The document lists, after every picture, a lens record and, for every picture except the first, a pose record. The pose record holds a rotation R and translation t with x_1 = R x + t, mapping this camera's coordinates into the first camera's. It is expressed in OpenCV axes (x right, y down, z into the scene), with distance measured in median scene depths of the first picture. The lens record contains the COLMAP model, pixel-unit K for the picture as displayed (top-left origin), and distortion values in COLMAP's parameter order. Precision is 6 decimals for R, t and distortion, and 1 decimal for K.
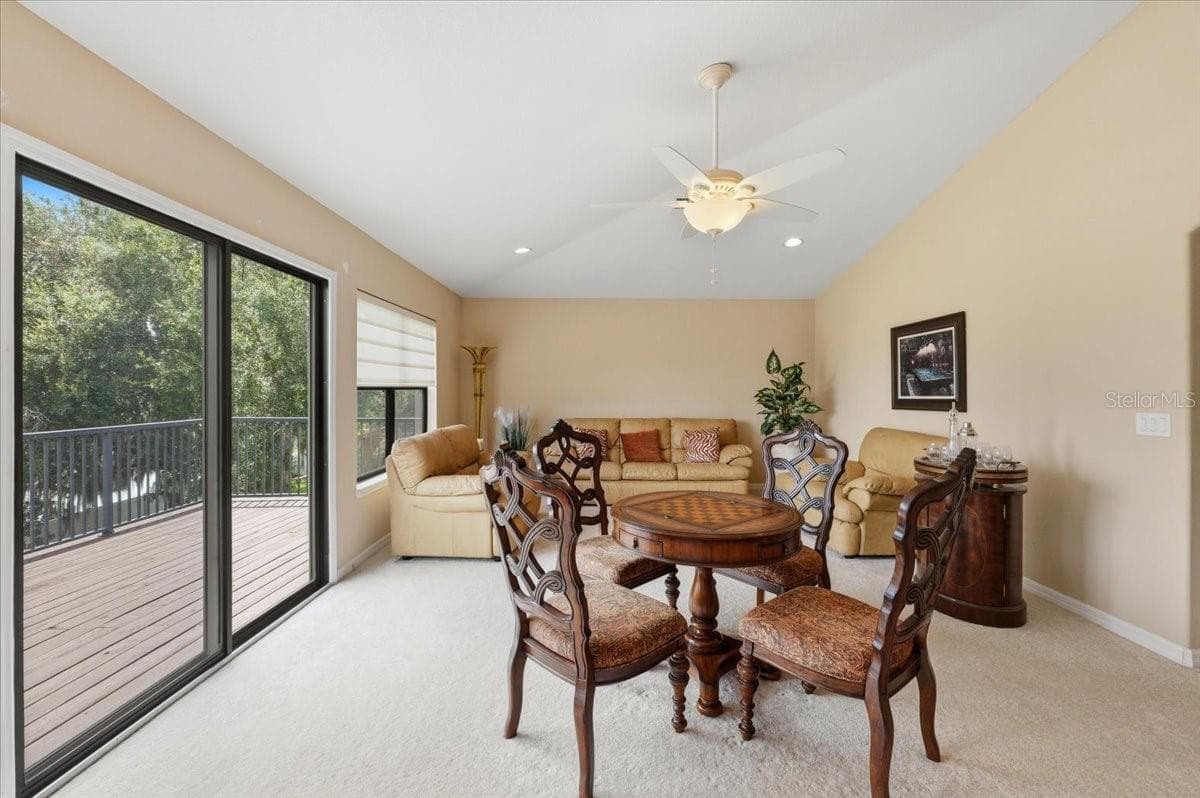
lens RADIAL K [[513.1, 0, 598.0], [0, 513.1, 388.5], [0, 0, 1]] dist [0.002387, 0.000492]
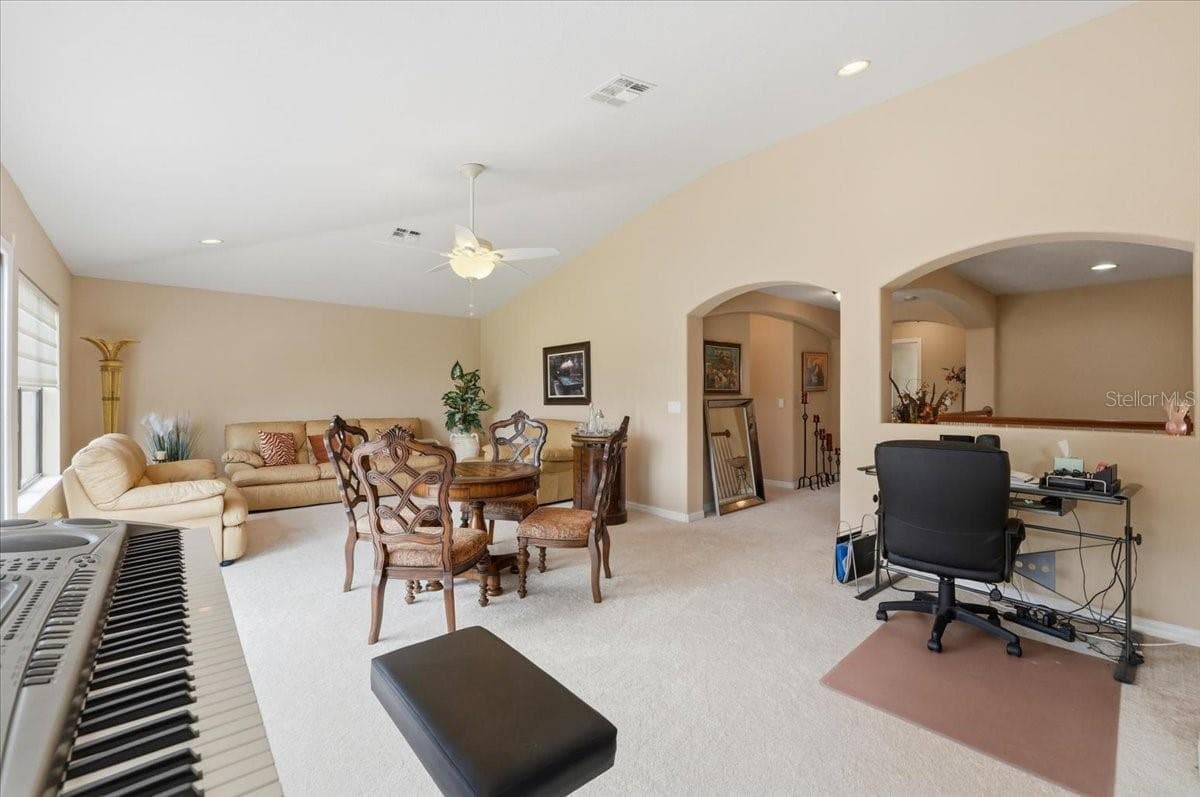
lens RADIAL K [[513.1, 0, 598.0], [0, 513.1, 388.0], [0, 0, 1]] dist [0.002387, 0.000492]
pose [[0.755617, 0.003764, 0.655003, -0.287169], [0.002408, 0.999961, -0.008524, 0.006810], [-0.655009, 0.008018, 0.755578, -0.197650]]
